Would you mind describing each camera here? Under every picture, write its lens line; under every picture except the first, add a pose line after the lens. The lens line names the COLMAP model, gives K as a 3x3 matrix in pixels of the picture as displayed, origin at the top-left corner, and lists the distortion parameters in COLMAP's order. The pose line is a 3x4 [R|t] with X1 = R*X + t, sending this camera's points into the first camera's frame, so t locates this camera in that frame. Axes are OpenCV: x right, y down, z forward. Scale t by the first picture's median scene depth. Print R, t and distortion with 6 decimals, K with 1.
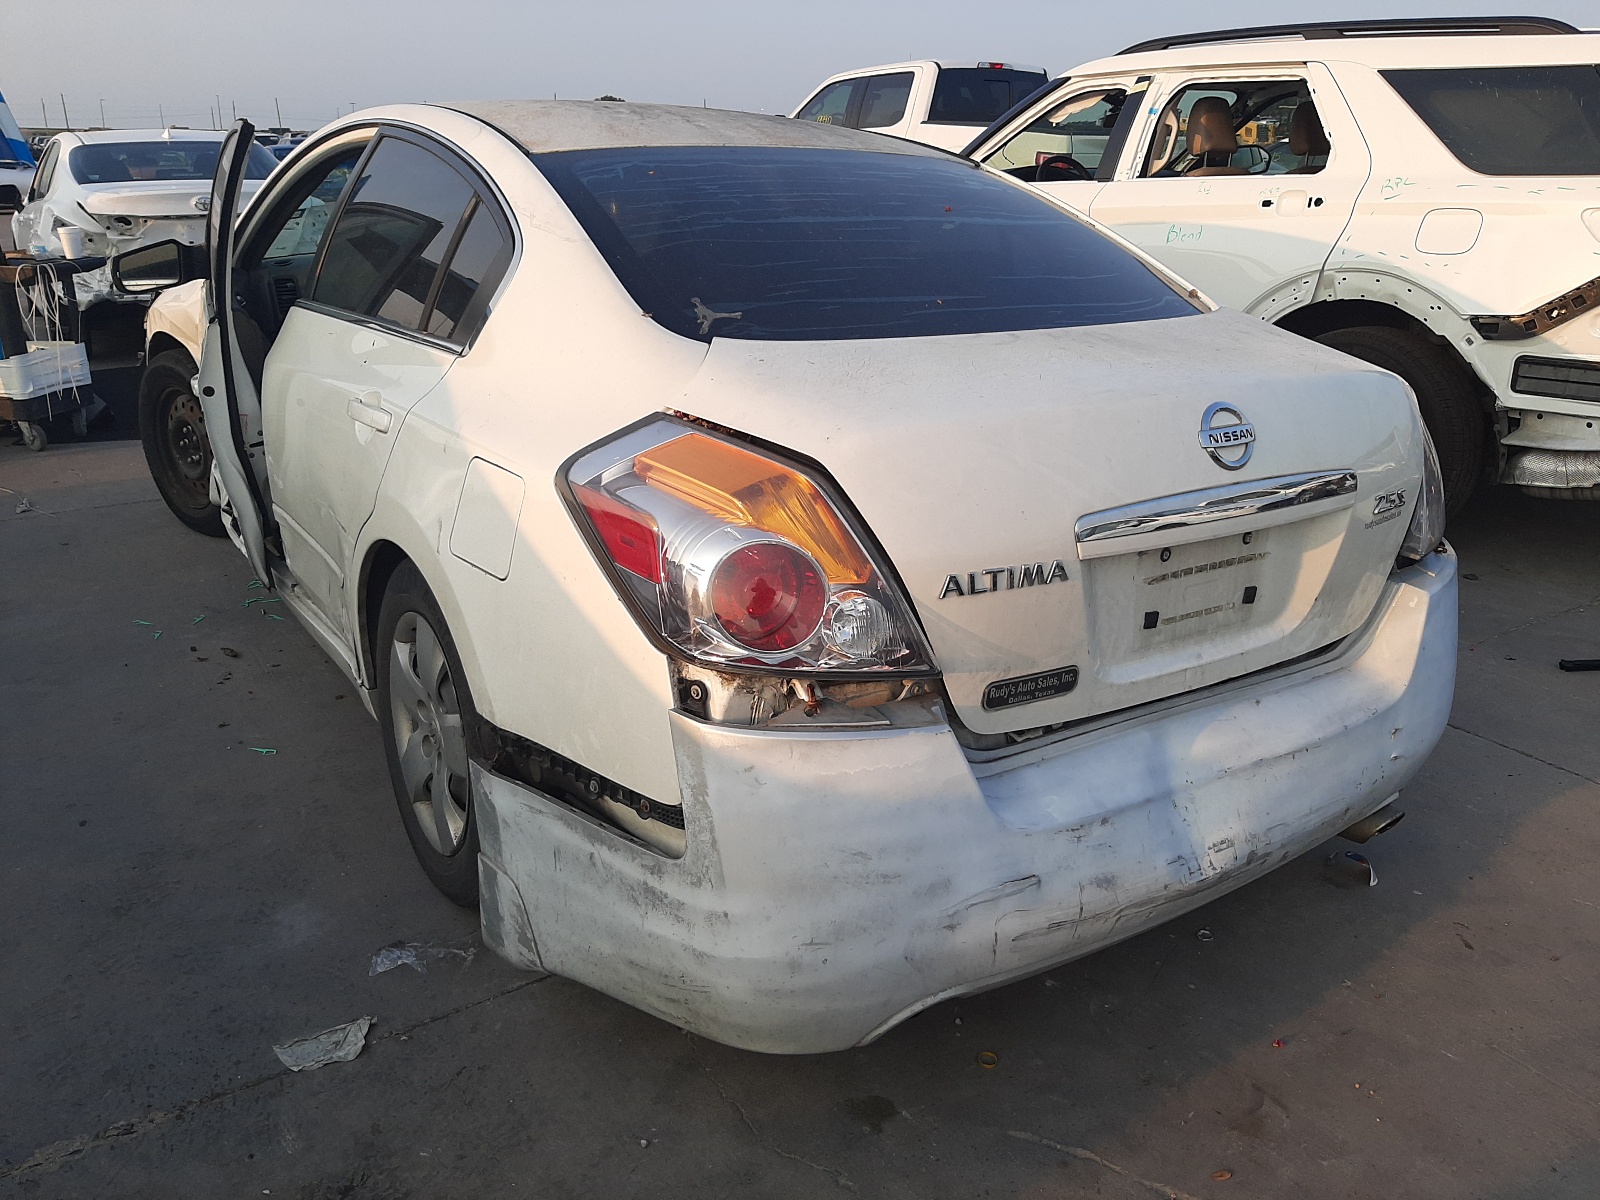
lens RADIAL K [[1219.5, 0, 797.7], [0, 1219.5, 597.5], [0, 0, 1]] dist [0.034737, -0.004326]
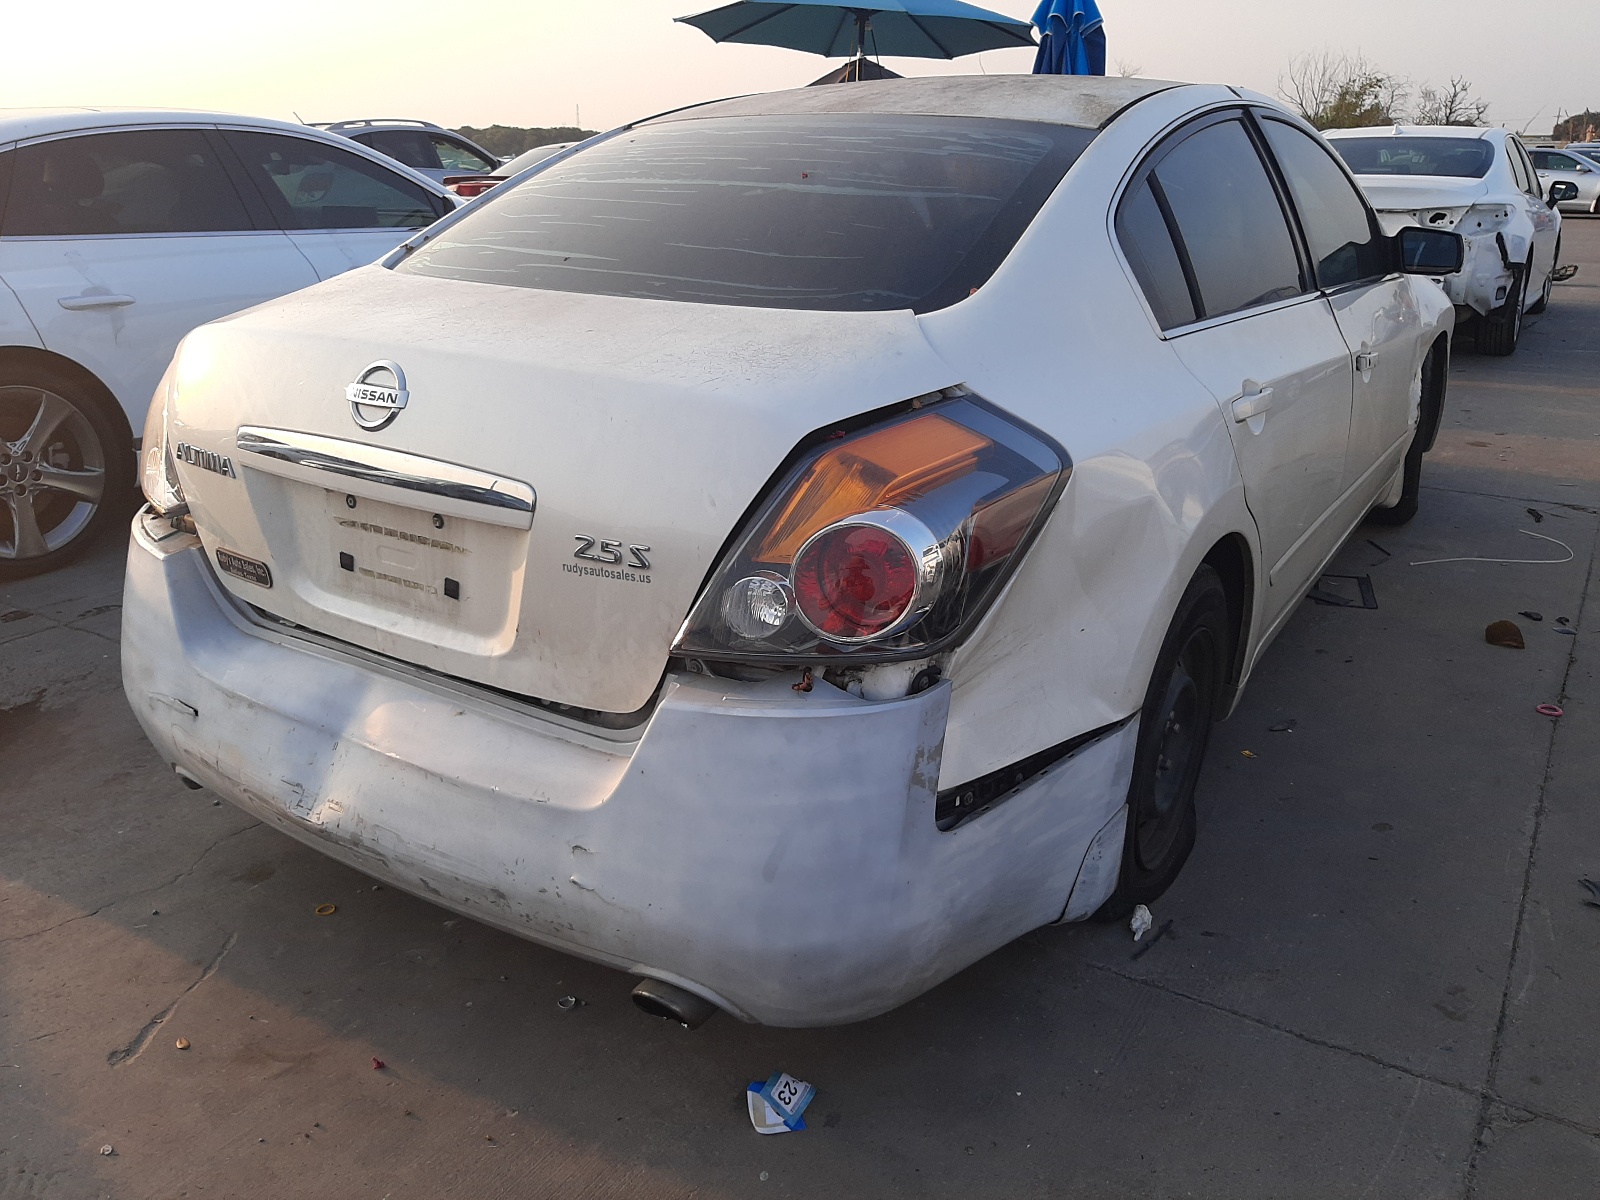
lens RADIAL K [[1219.5, 0, 797.4], [0, 1219.5, 602.9], [0, 0, 1]] dist [0.034737, -0.004326]
pose [[0.393724, 0.283286, -0.874489, 1.311258], [-0.294022, 0.940162, 0.172182, -0.231243], [0.870938, 0.189327, 0.453456, 0.845588]]
